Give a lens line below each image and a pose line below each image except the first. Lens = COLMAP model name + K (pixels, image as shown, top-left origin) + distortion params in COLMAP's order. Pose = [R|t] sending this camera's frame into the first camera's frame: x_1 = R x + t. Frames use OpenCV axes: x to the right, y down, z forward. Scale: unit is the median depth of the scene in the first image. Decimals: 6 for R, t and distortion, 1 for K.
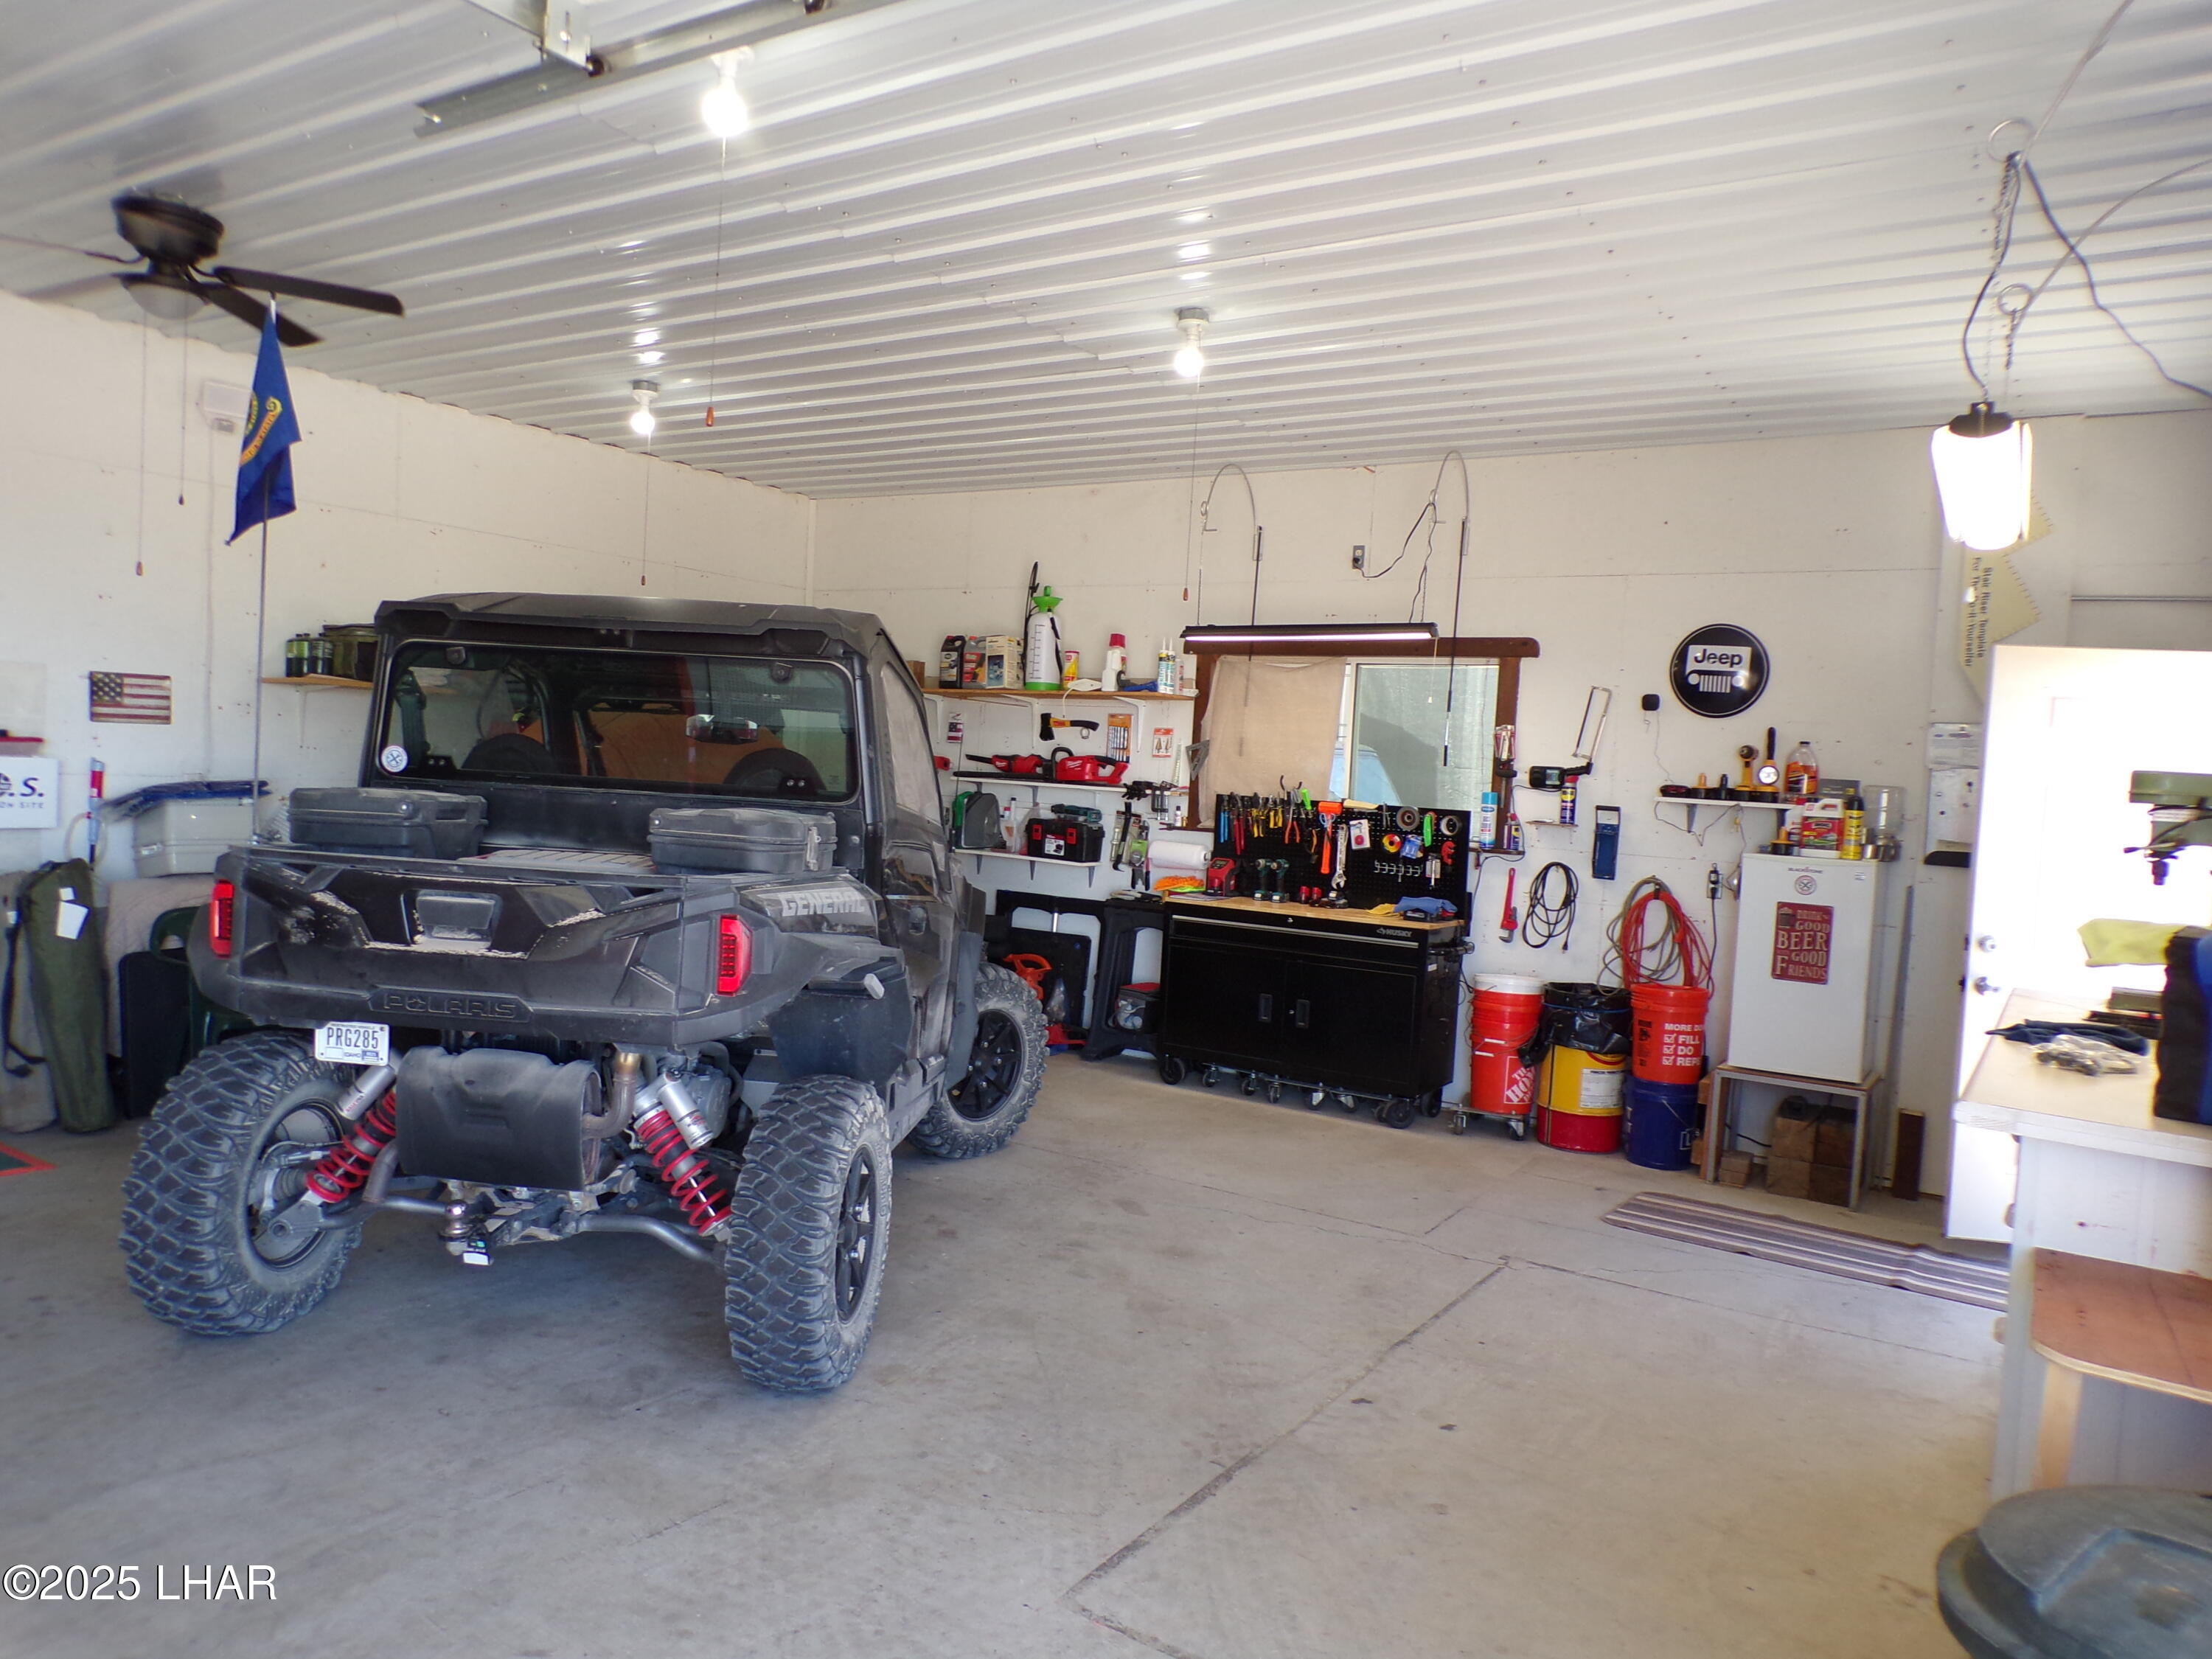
lens RADIAL K [[1501.9, 0, 1109.7], [0, 1501.9, 820.6], [0, 0, 1]] dist [0.006696, 0.002969]
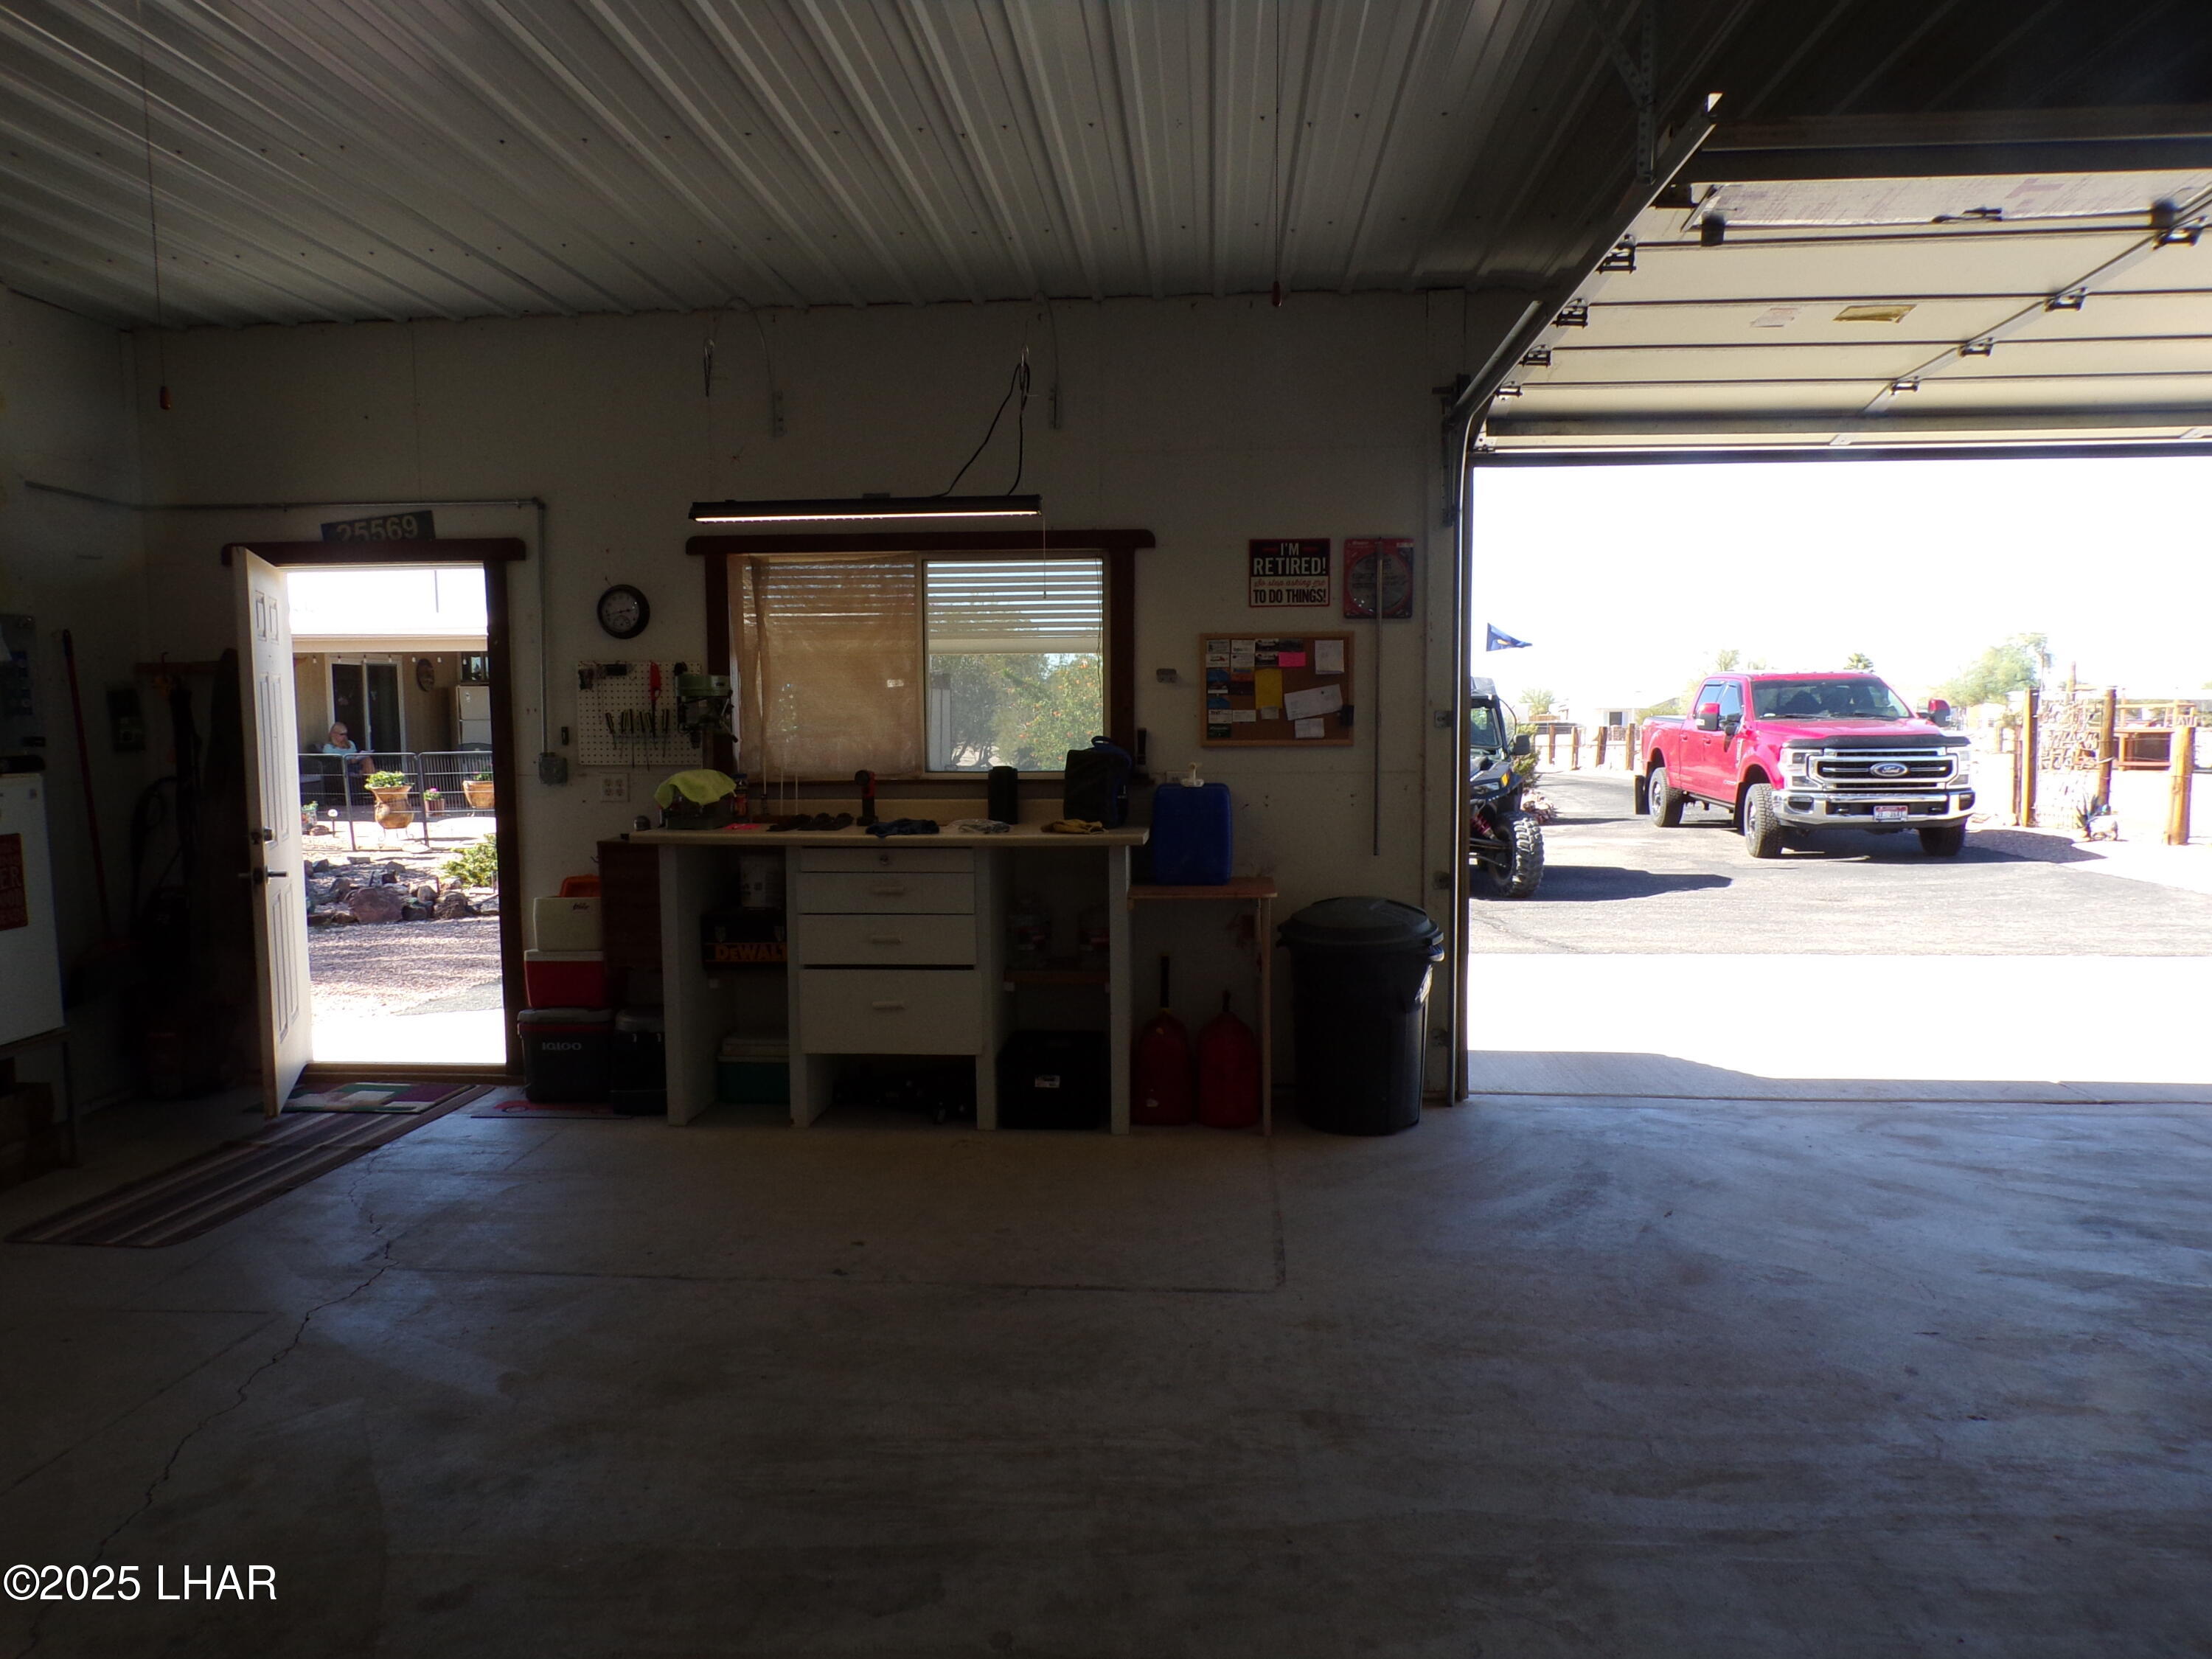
lens RADIAL K [[1501.9, 0, 1115.5], [0, 1501.9, 837.9], [0, 0, 1]] dist [0.006696, 0.002969]
pose [[-0.474046, -0.127104, 0.871278, -0.632953], [0.018816, 0.987838, 0.154346, -0.068274], [-0.880299, 0.089561, -0.465889, 0.983614]]
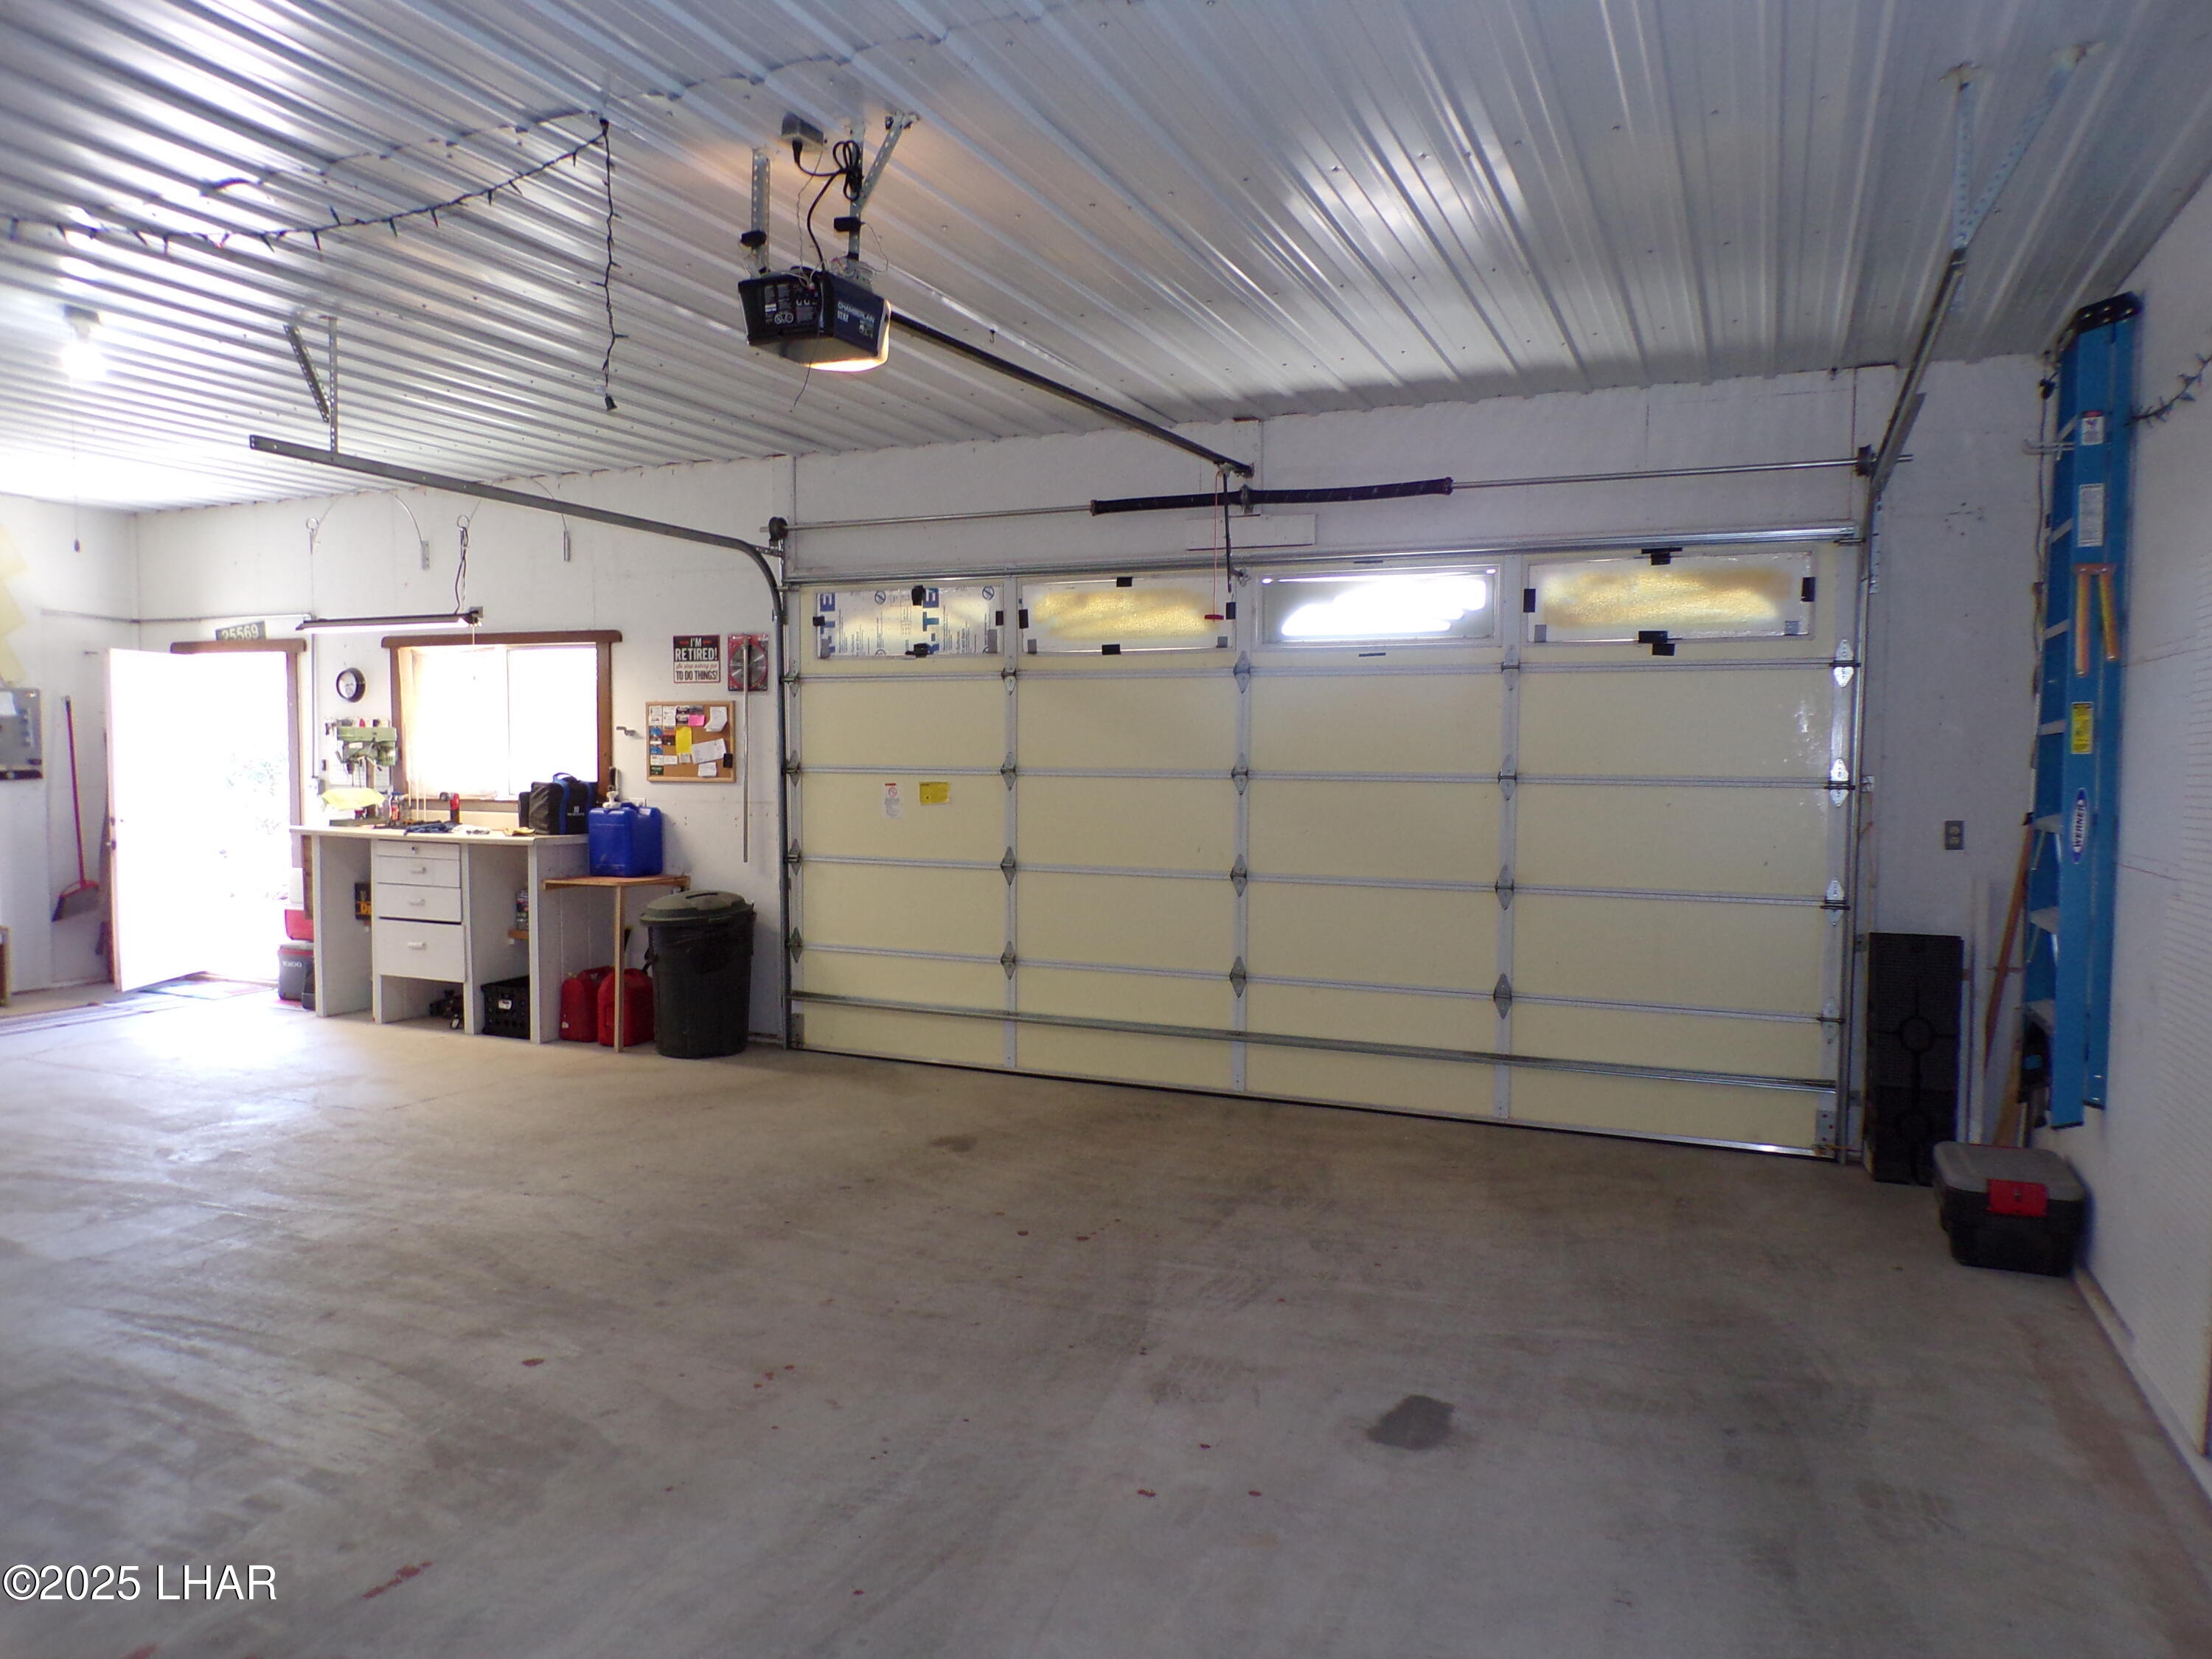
lens RADIAL K [[1501.9, 0, 1106.4], [0, 1501.9, 830.3], [0, 0, 1]] dist [0.006696, 0.002969]
pose [[-0.149177, -0.106163, 0.983095, -1.337427], [0.024153, 0.993532, 0.110955, -0.074090], [-0.988515, 0.040297, -0.145648, 0.126018]]
